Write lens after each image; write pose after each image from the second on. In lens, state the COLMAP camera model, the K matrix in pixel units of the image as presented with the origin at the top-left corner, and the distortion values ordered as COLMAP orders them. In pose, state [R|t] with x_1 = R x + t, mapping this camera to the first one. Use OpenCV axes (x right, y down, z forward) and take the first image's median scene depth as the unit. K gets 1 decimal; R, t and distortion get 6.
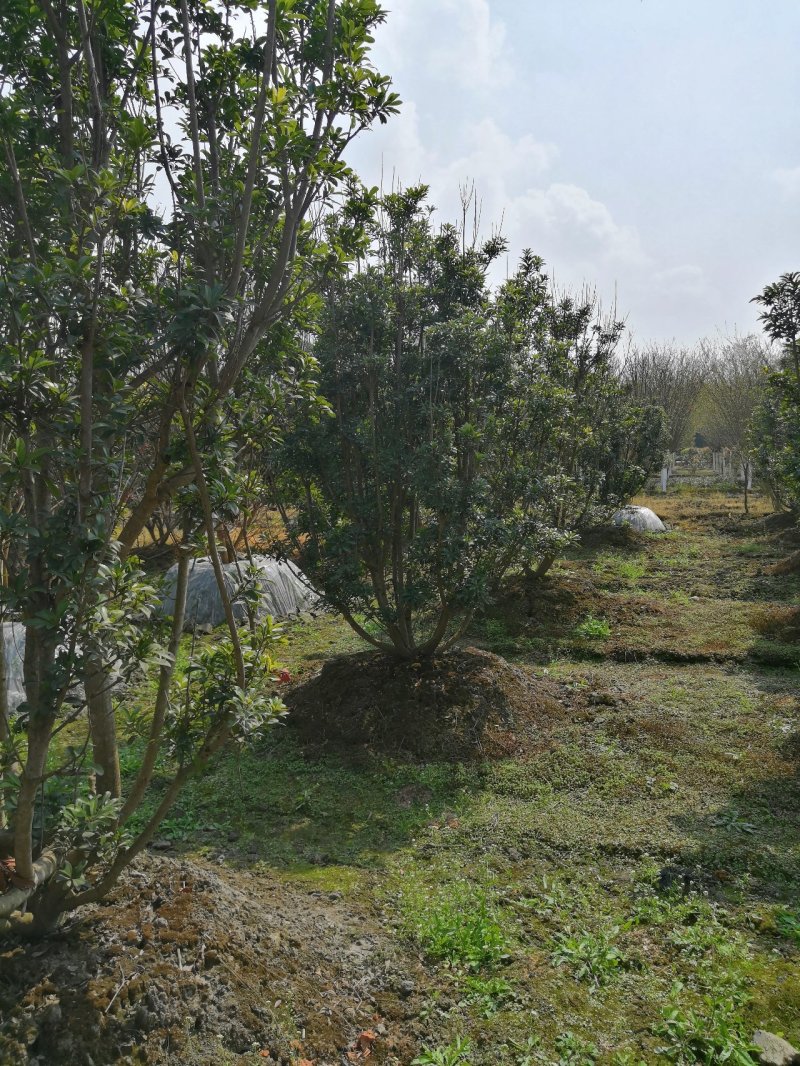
lens RADIAL K [[833.6, 0, 389.8], [0, 833.6, 531.6], [0, 0, 1]] dist [-0.004950, 0.044397]
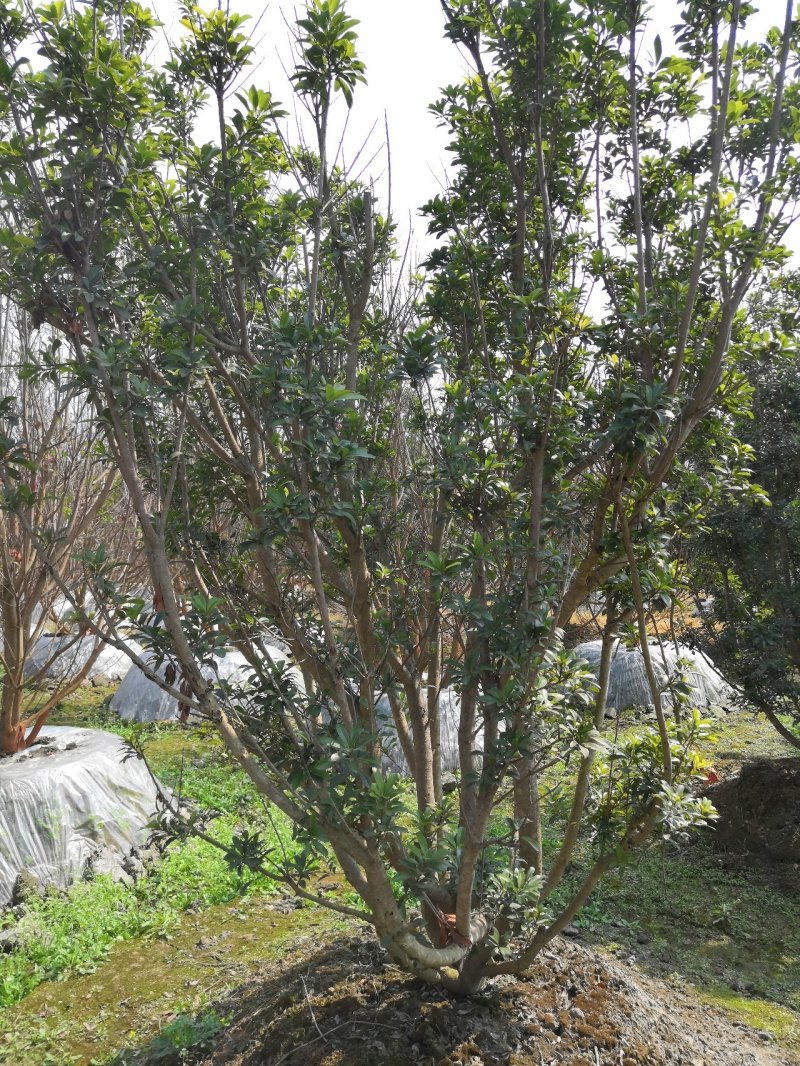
lens RADIAL K [[833.6, 0, 394.0], [0, 833.6, 531.6], [0, 0, 1]] dist [-0.004950, 0.044397]
pose [[0.896004, 0.003830, -0.444030, -0.020473], [-0.045511, 0.995489, -0.083248, -0.006363], [0.441708, 0.094799, 0.892136, -0.026951]]
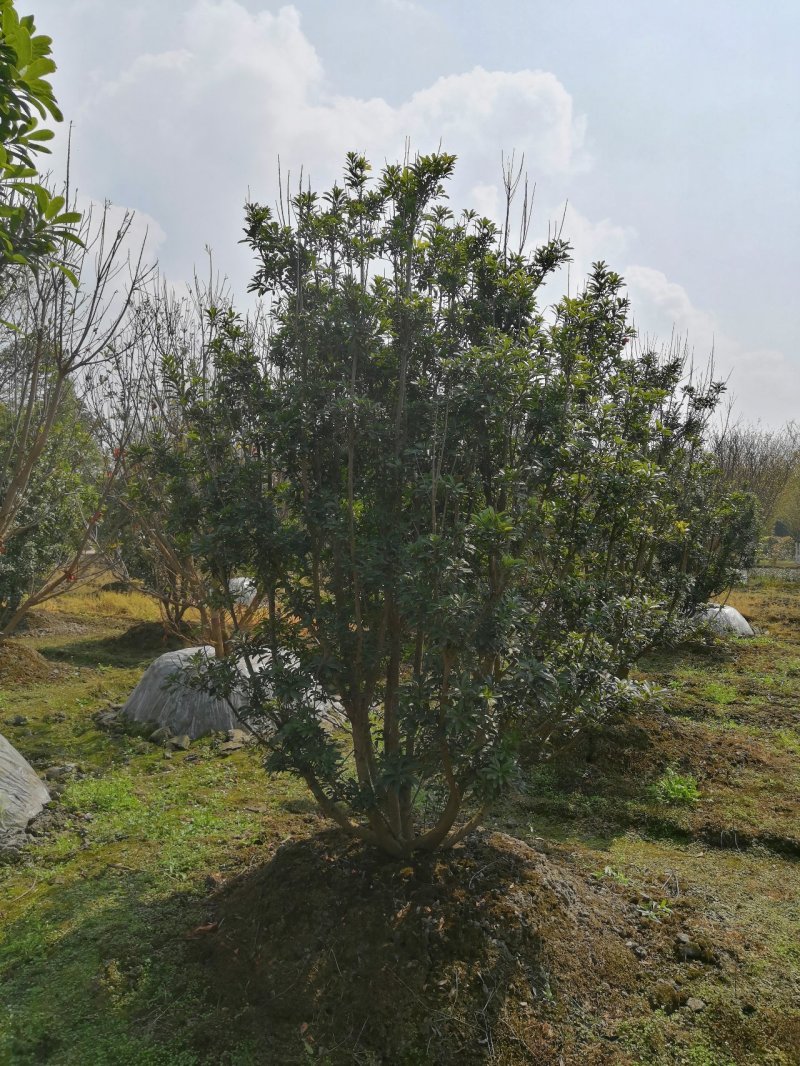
lens RADIAL K [[833.6, 0, 411.4], [0, 833.6, 528.9], [0, 0, 1]] dist [-0.004950, 0.044397]
pose [[0.997348, 0.046985, -0.055574, 0.062031], [-0.051719, 0.994860, -0.087055, -0.052232], [0.051198, 0.089699, 0.994652, 0.345897]]
